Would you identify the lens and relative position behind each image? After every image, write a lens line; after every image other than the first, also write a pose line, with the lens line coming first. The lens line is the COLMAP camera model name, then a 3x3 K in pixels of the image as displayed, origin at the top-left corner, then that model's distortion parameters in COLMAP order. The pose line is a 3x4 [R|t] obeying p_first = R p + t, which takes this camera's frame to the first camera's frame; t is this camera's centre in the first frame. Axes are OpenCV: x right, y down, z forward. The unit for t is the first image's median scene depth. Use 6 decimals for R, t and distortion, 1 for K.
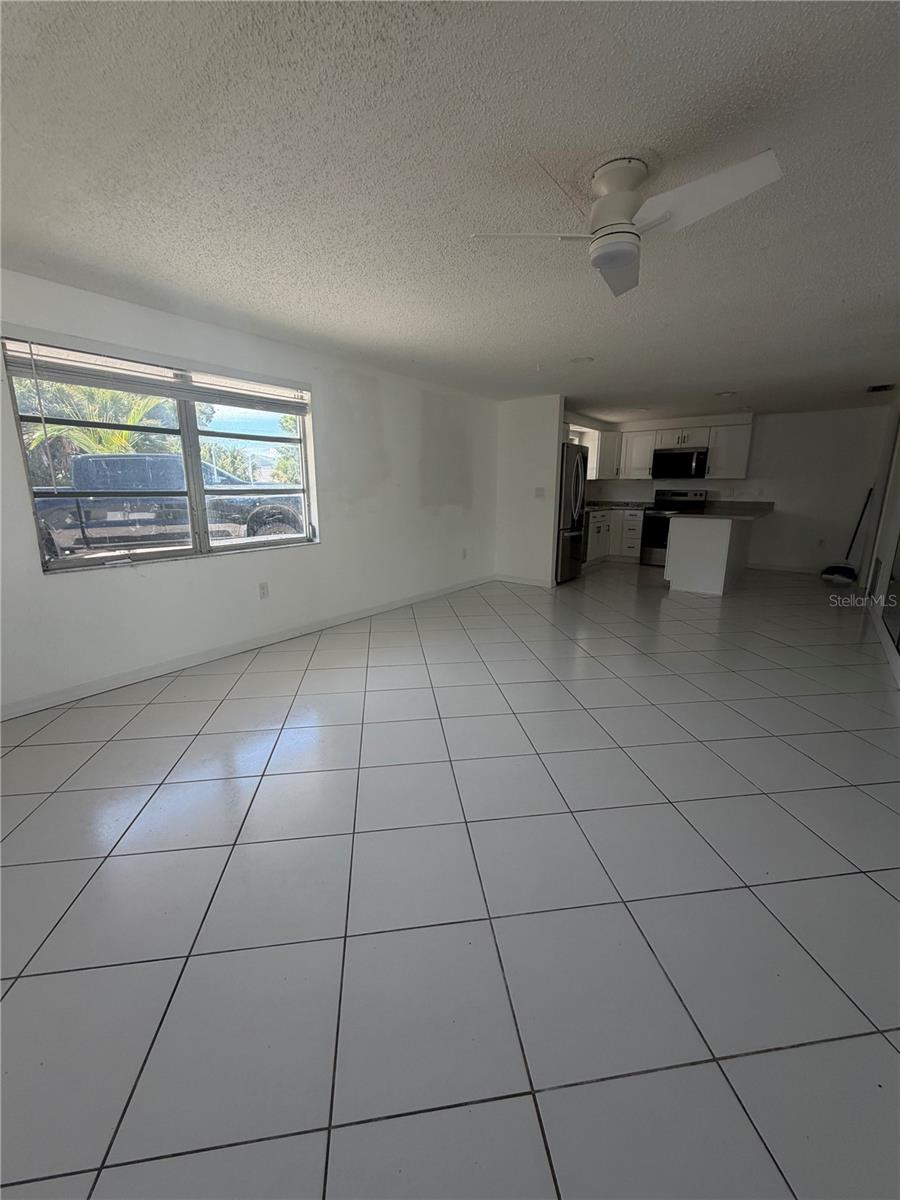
lens RADIAL K [[475.9, 0, 447.7], [0, 475.9, 595.9], [0, 0, 1]] dist [0.000916, -0.000011]
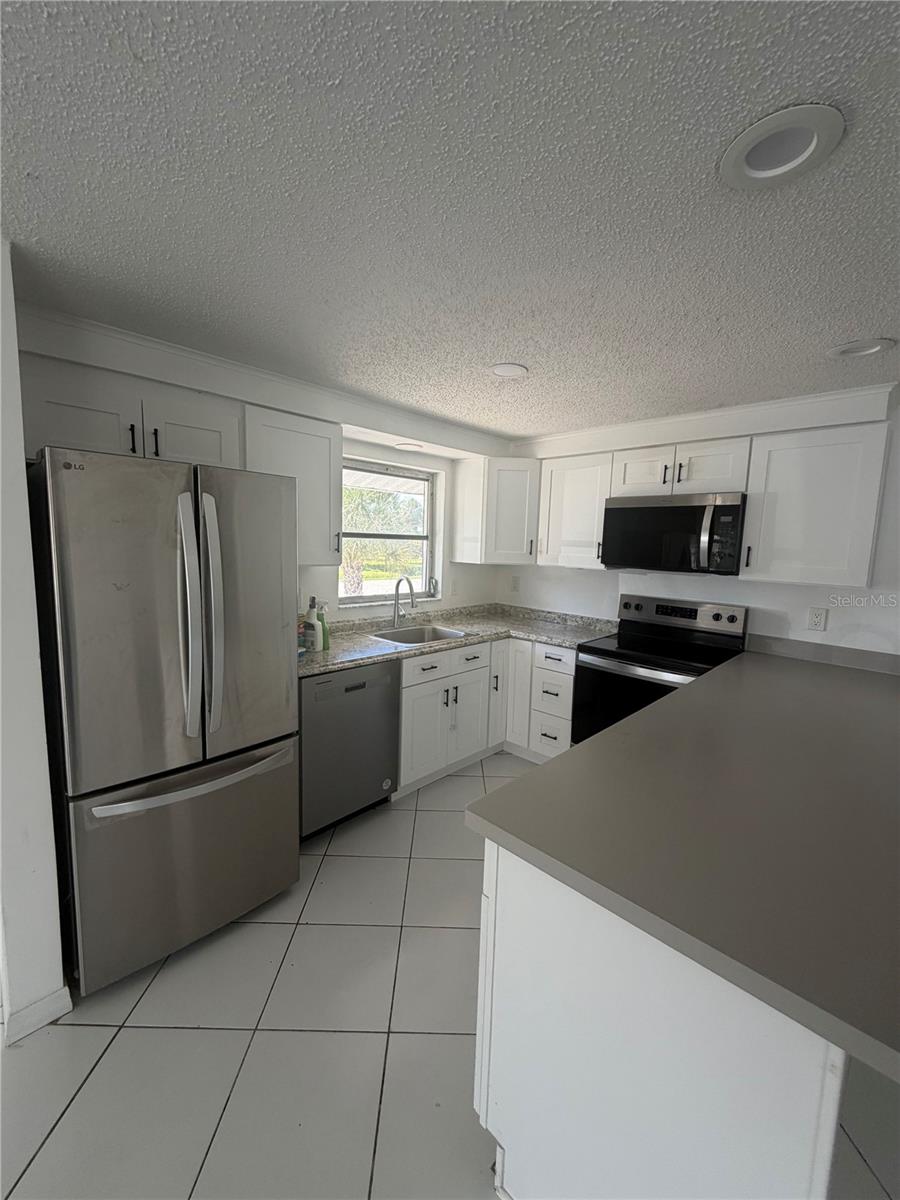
lens RADIAL K [[478.1, 0, 450.0], [0, 478.1, 600.0], [0, 0, 1]] dist [-0.000273, -0.000073]
pose [[0.992013, 0.045707, -0.117567, 0.355900], [-0.057722, 0.993220, -0.100909, -0.175991], [0.112158, 0.106890, 0.987925, 0.602611]]
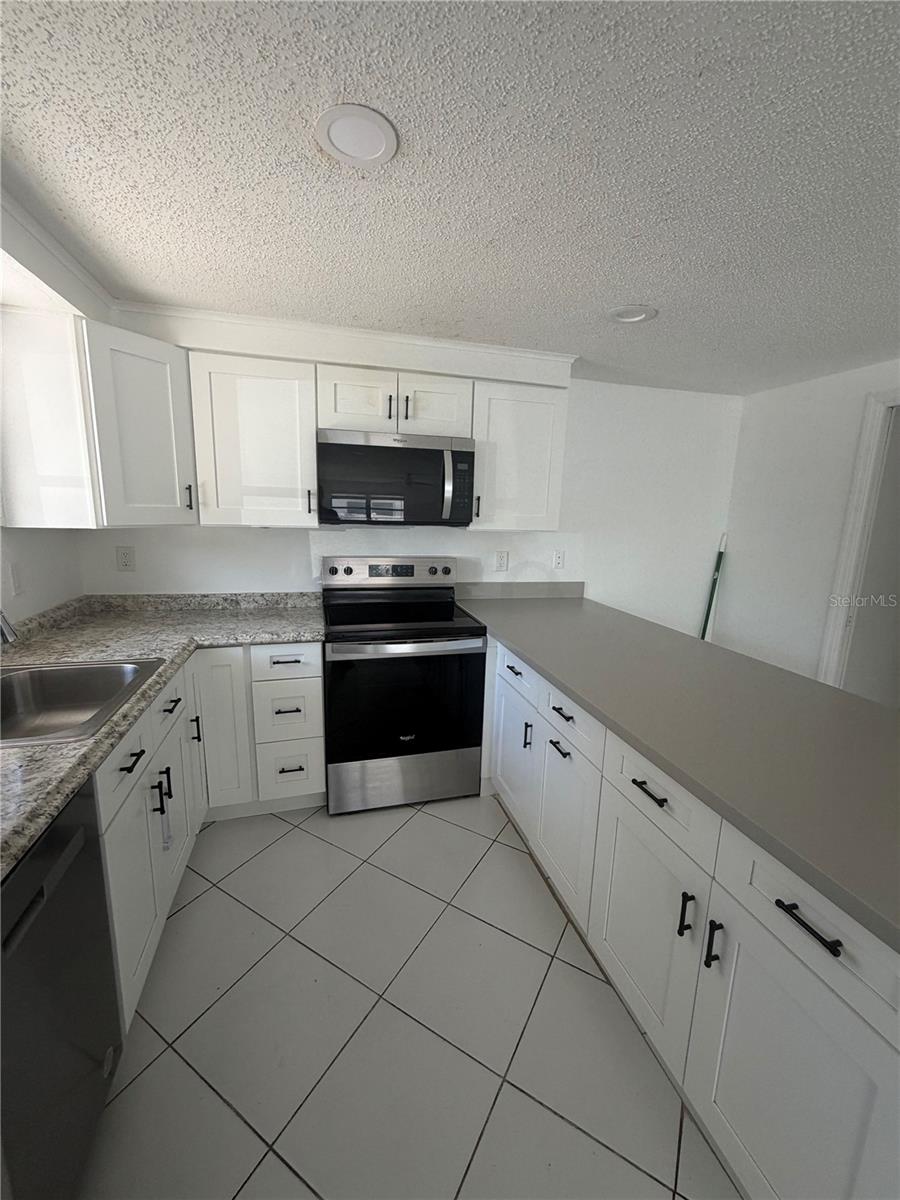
lens RADIAL K [[475.9, 0, 447.7], [0, 475.9, 595.9], [0, 0, 1]] dist [0.000916, -0.000011]
pose [[0.611283, -0.128849, 0.780853, 0.243645], [0.150520, 0.987576, 0.045127, -0.208977], [-0.776966, 0.089949, 0.623083, 0.770232]]
